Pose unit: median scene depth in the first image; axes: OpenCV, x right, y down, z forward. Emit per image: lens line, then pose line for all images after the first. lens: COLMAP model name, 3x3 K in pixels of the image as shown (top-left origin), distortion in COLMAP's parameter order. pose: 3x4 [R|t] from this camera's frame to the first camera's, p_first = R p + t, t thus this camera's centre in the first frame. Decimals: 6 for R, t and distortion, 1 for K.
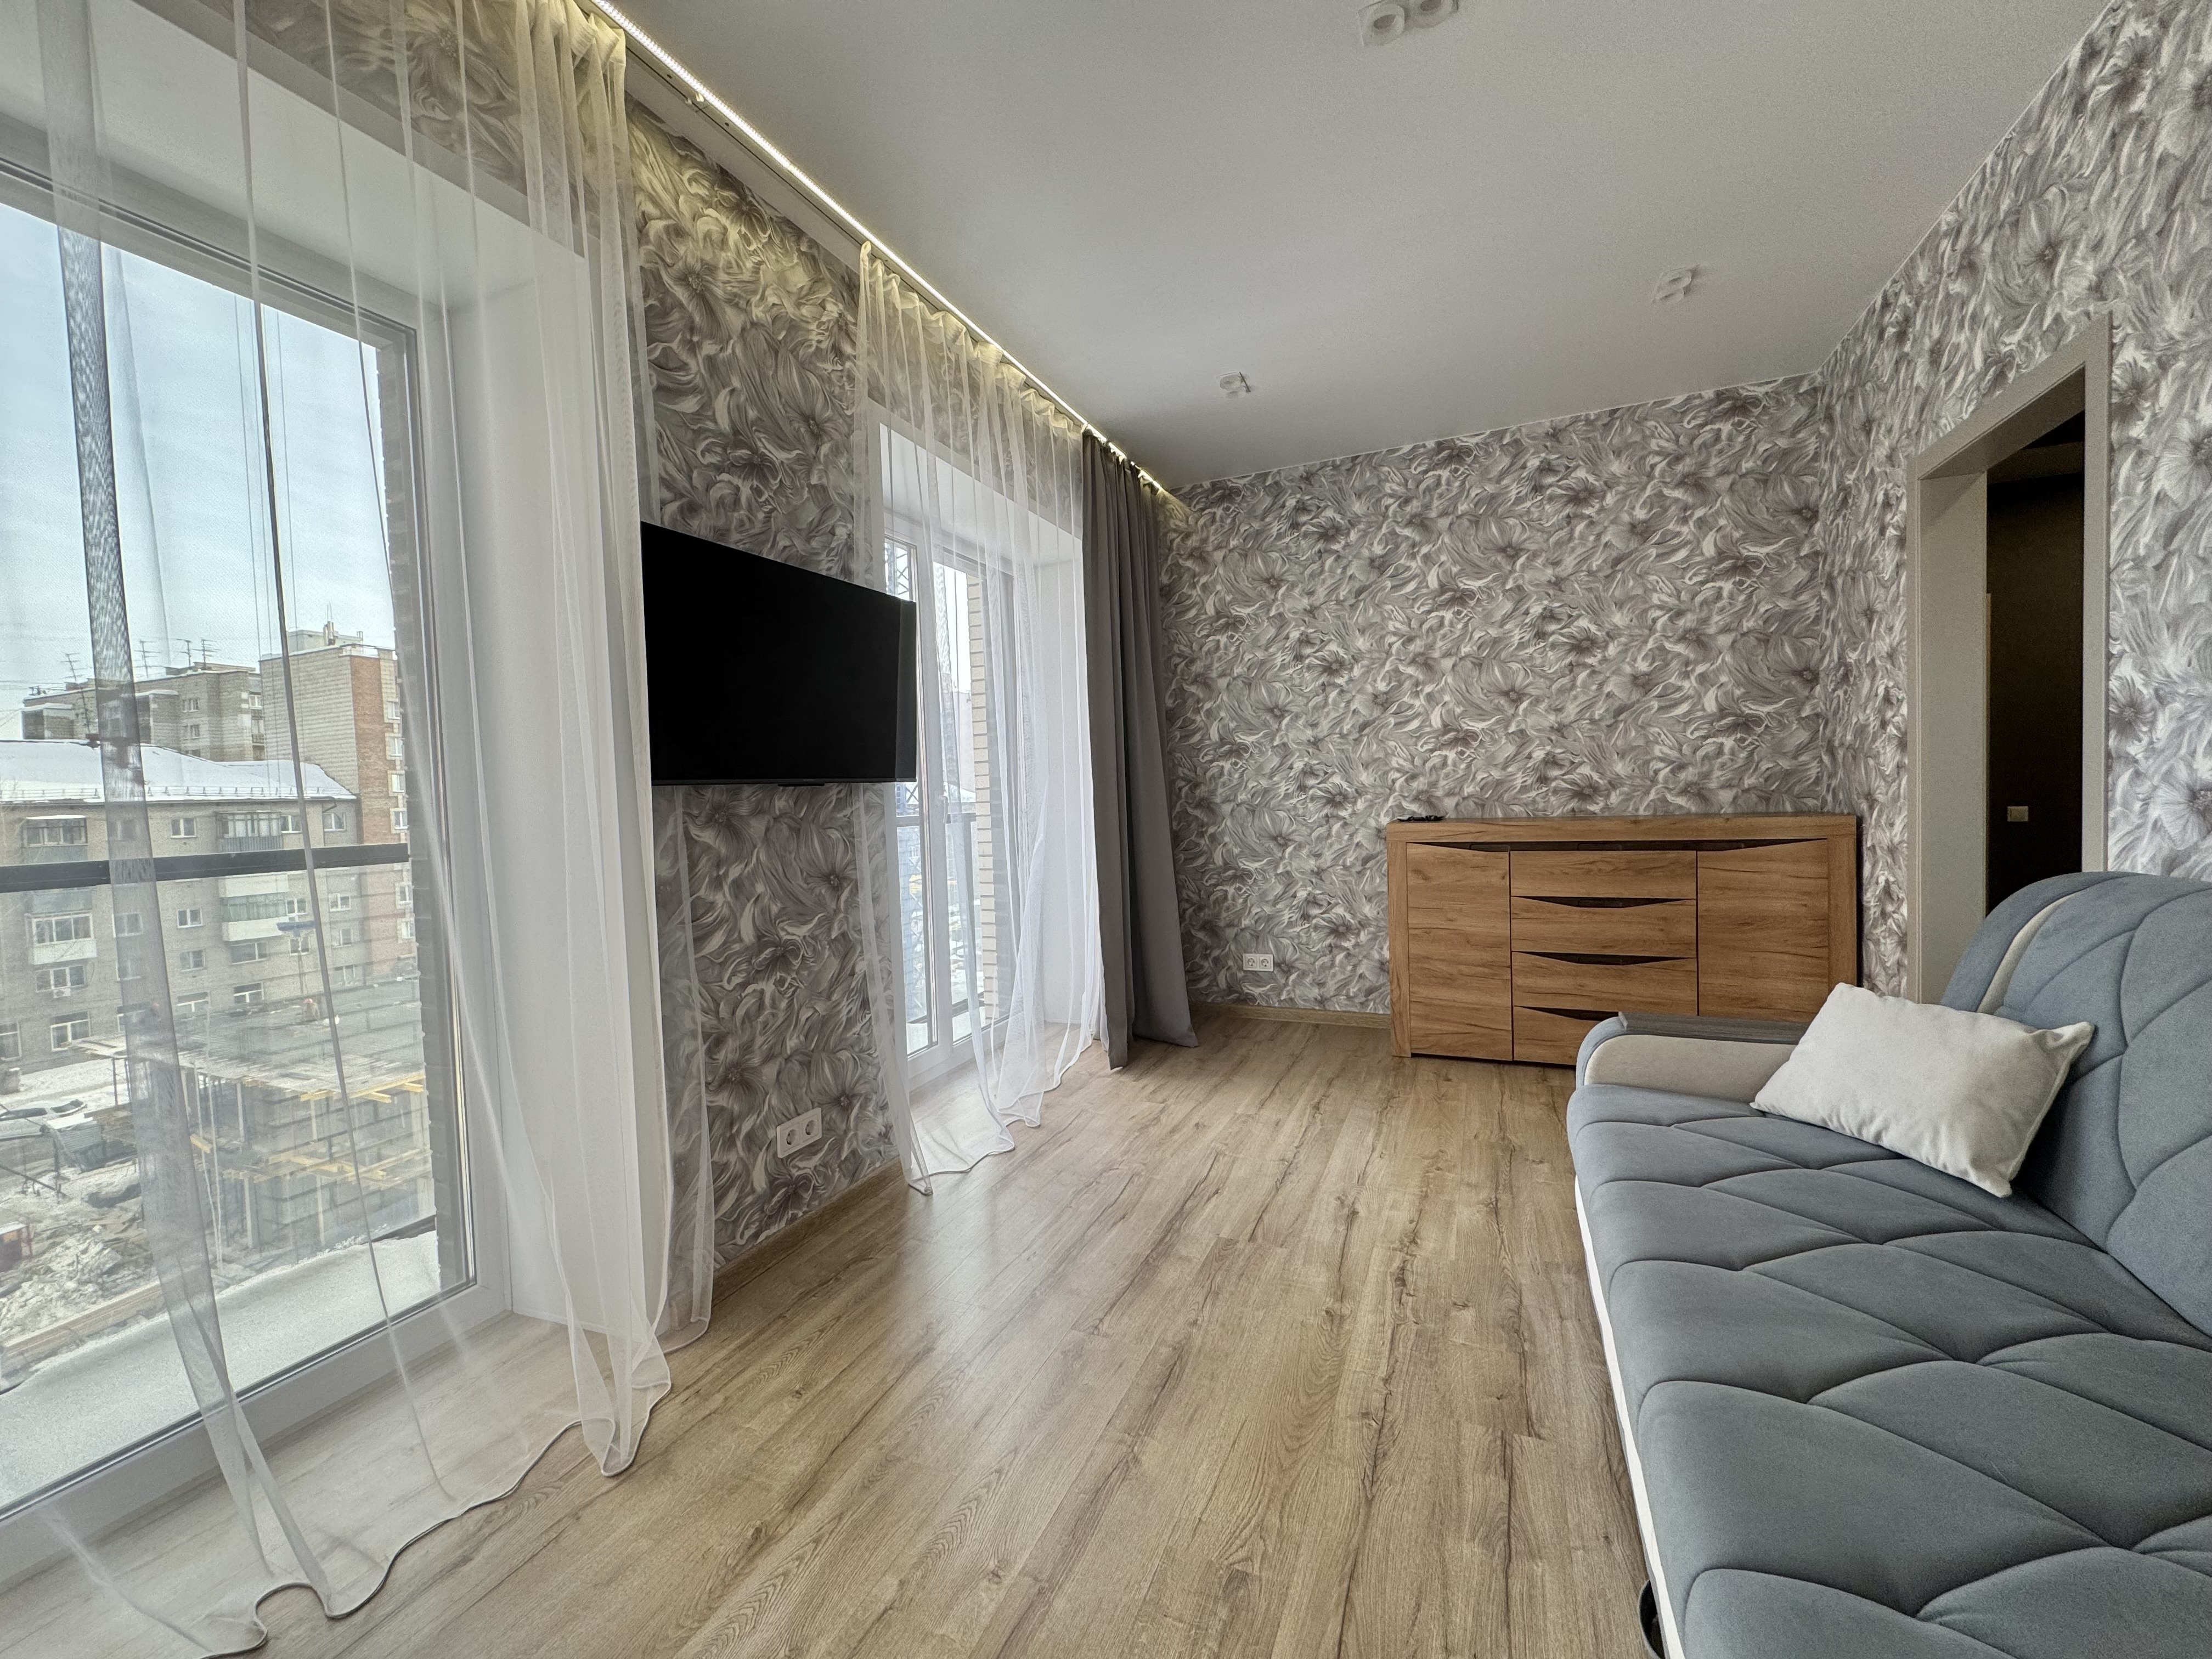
lens RADIAL K [[883.0, 0, 1105.5], [0, 883.0, 824.8], [0, 0, 1]] dist [-0.000335, 0.000958]
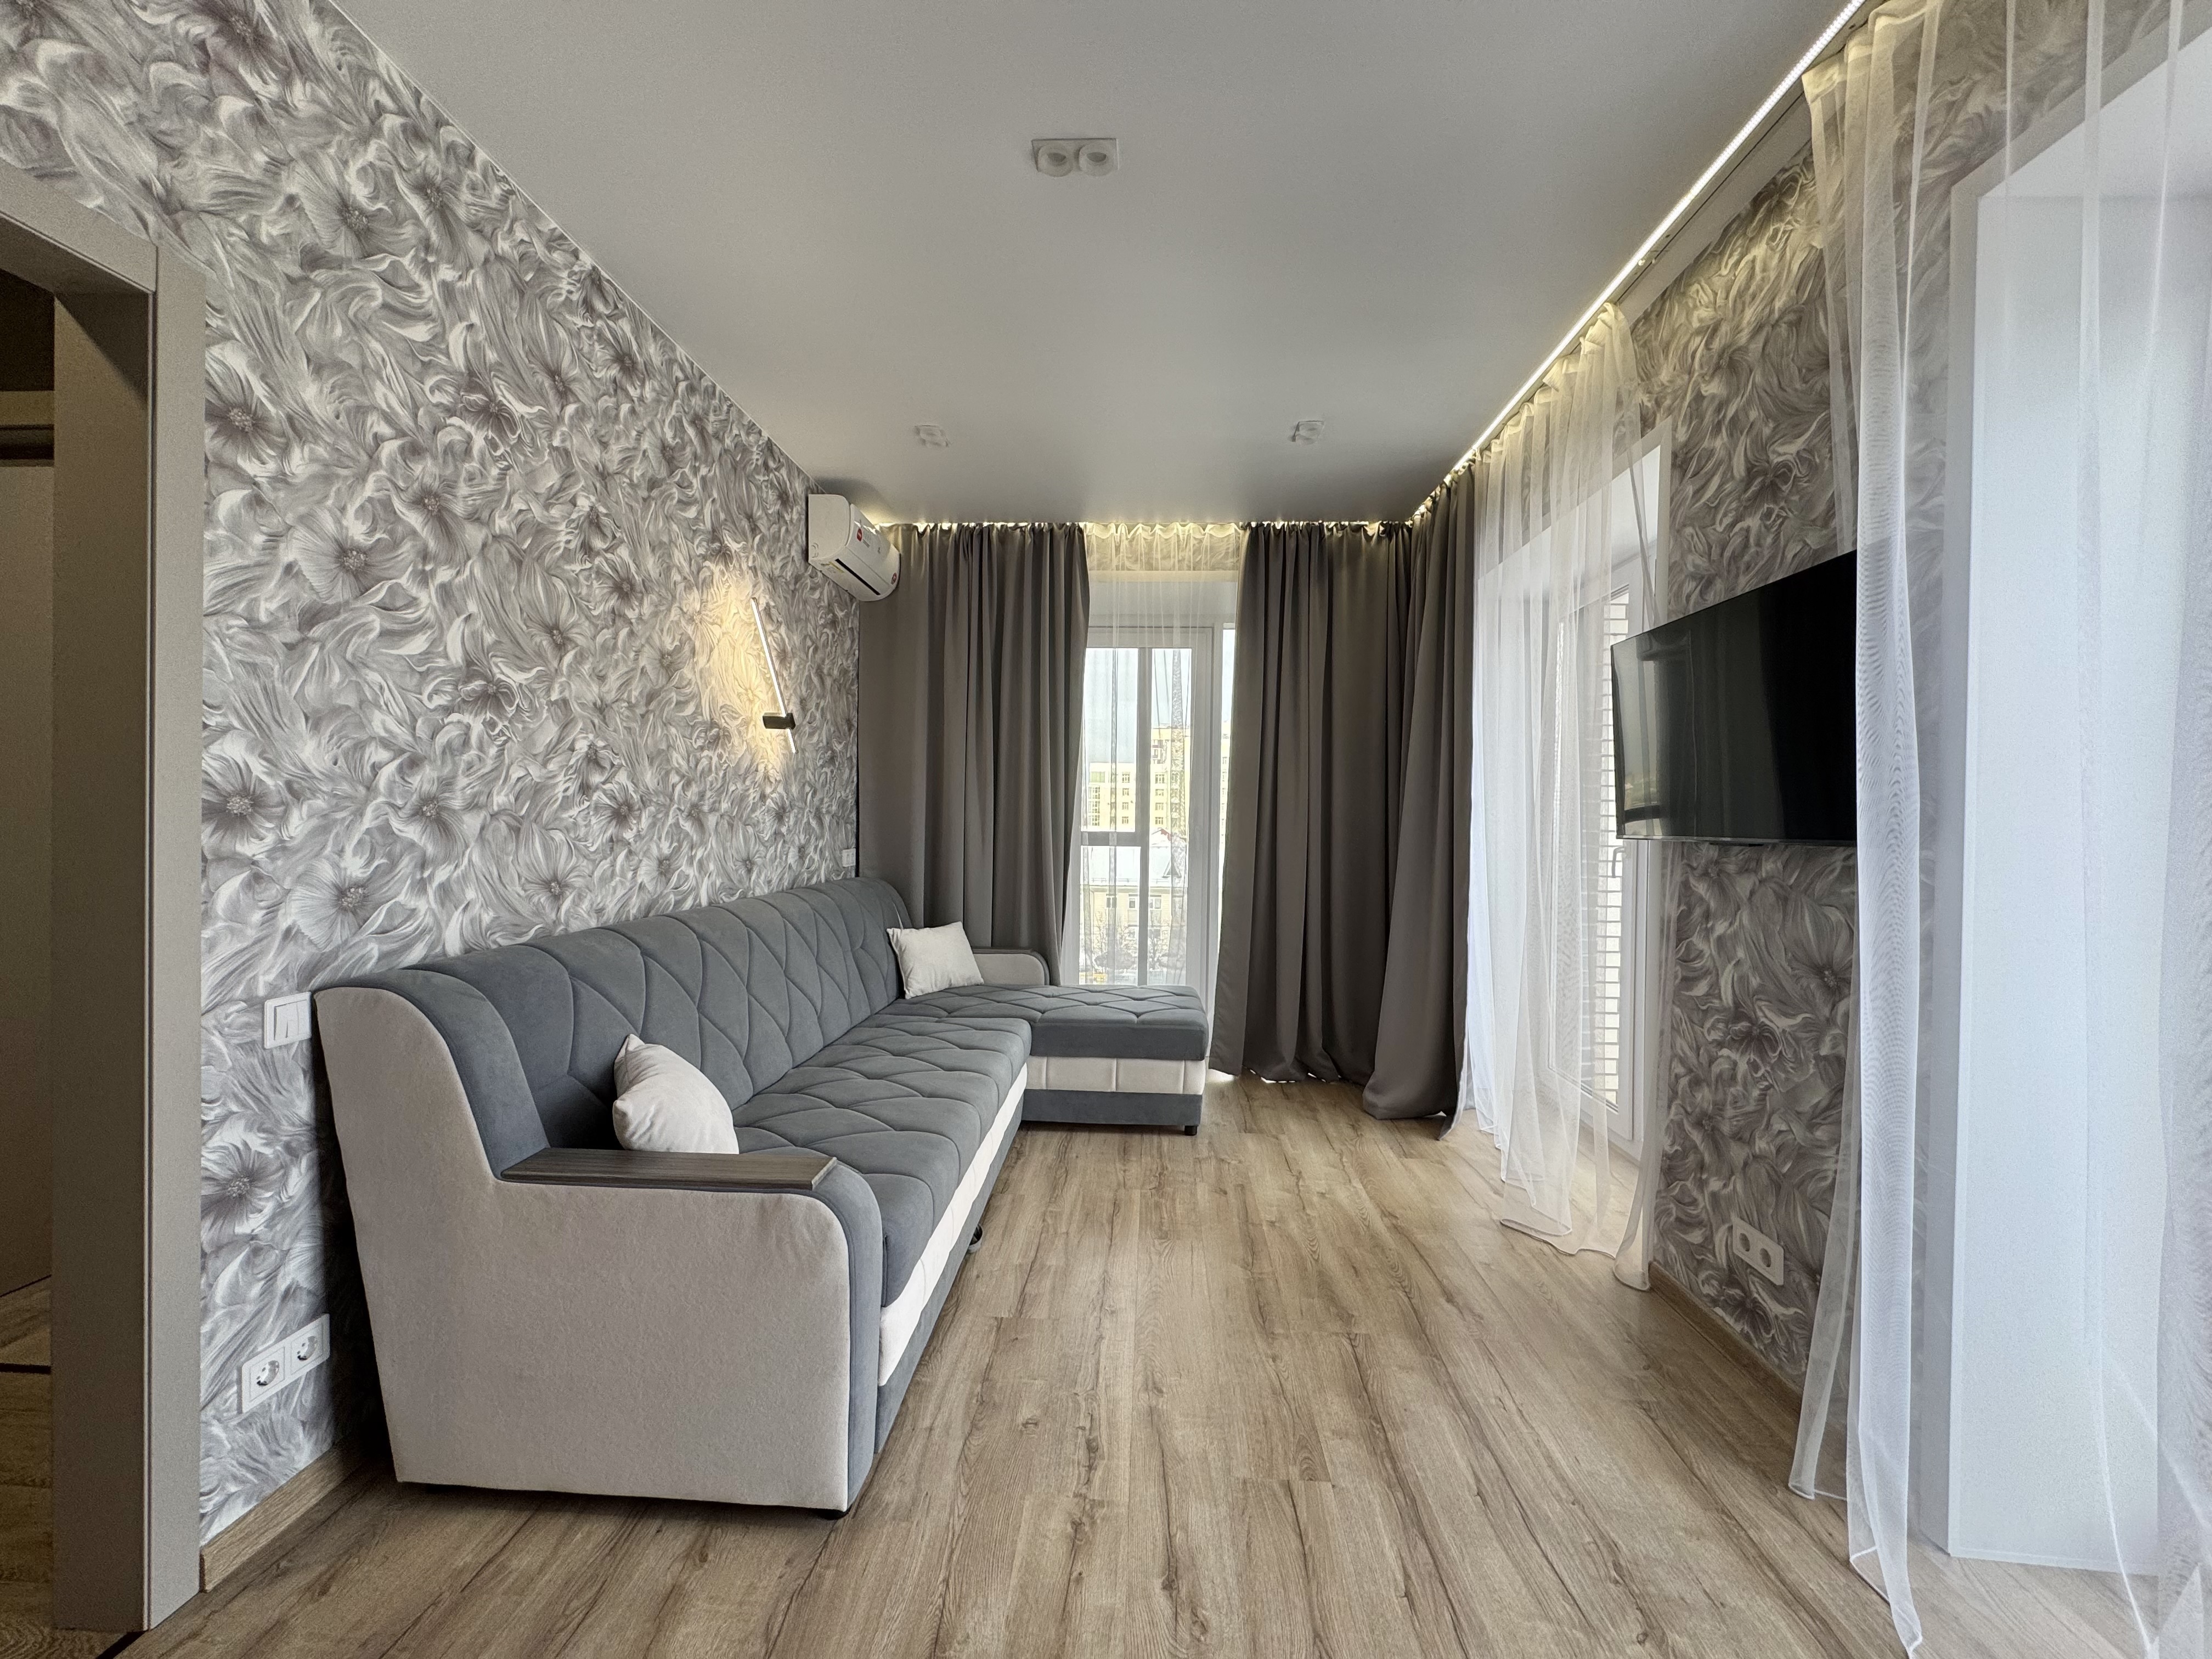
lens RADIAL K [[883.0, 0, 1105.5], [0, 883.0, 824.8], [0, 0, 1]] dist [-0.000335, 0.000958]
pose [[-0.936816, 0.024421, -0.348969, 0.518324], [0.005297, 0.998436, 0.055652, -0.110428], [0.349782, 0.050287, -0.935481, 1.516347]]
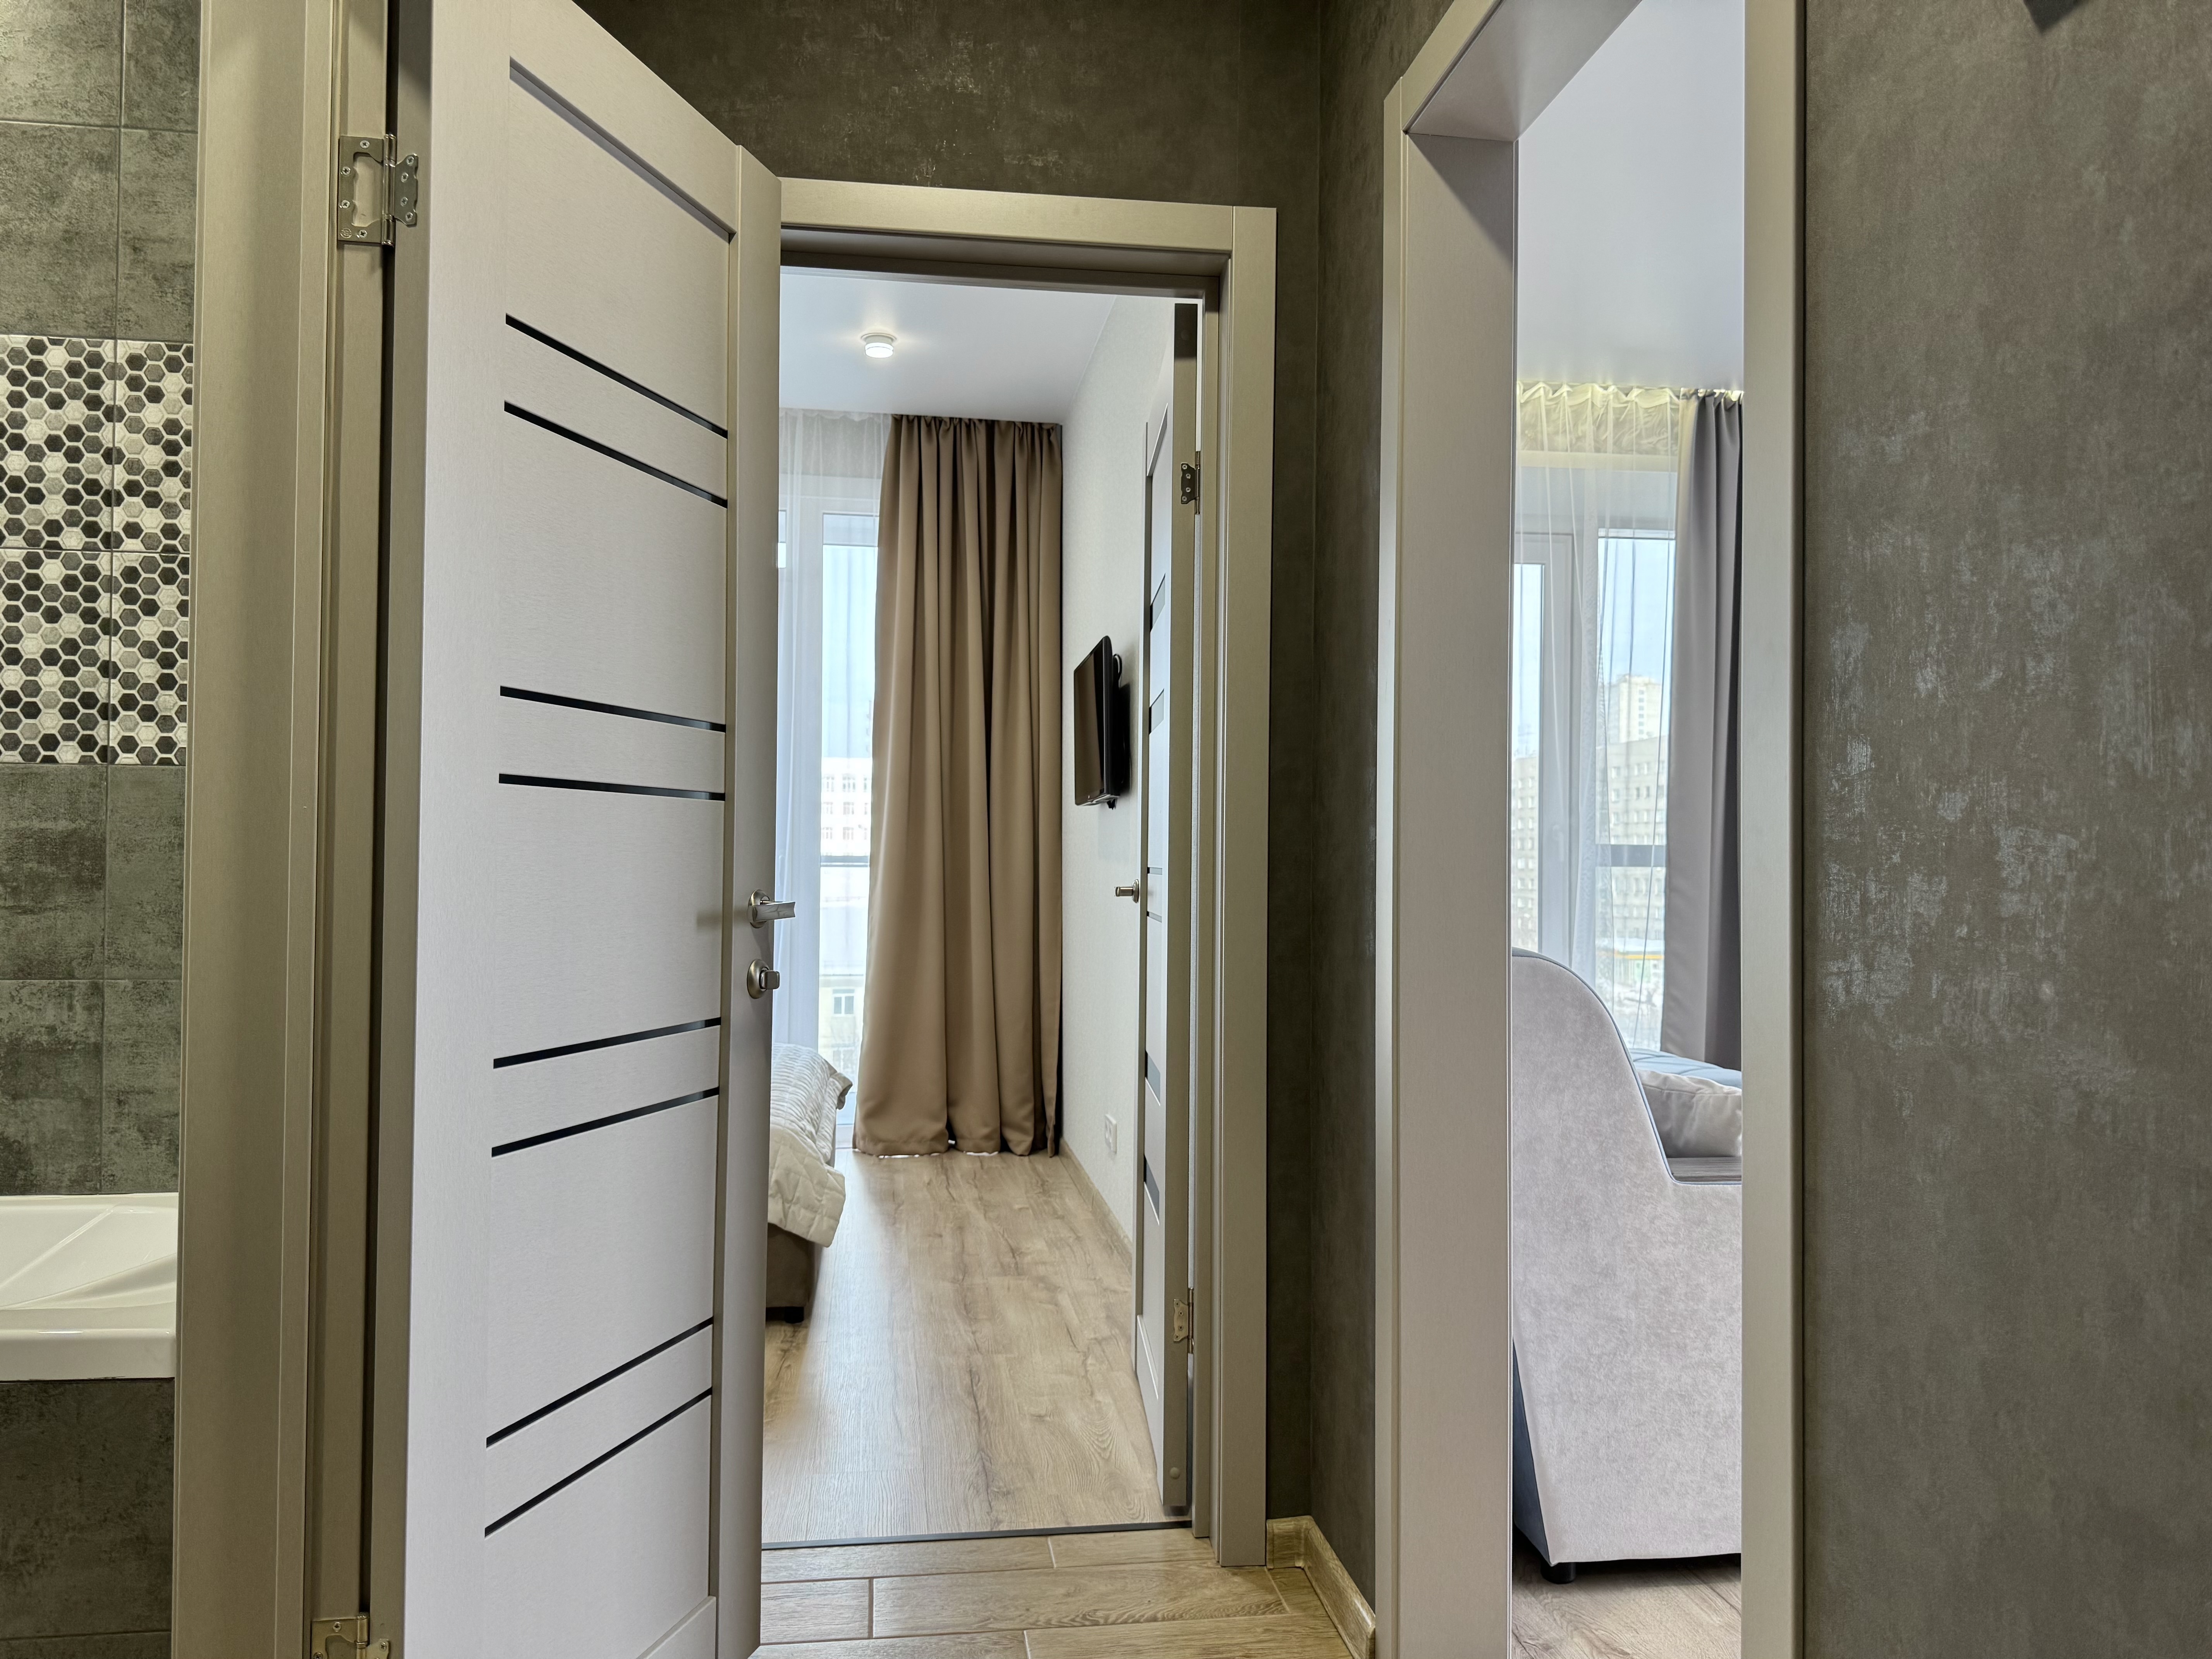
lens RADIAL K [[1569.3, 0, 1107.2], [0, 1569.3, 825.5], [0, 0, 1]] dist [0.028059, -0.030905]
pose [[-0.848960, 0.017113, -0.528180, 1.522575], [-0.000070, 0.999472, 0.032496, -0.069846], [0.528457, 0.027625, -0.848511, 1.403569]]
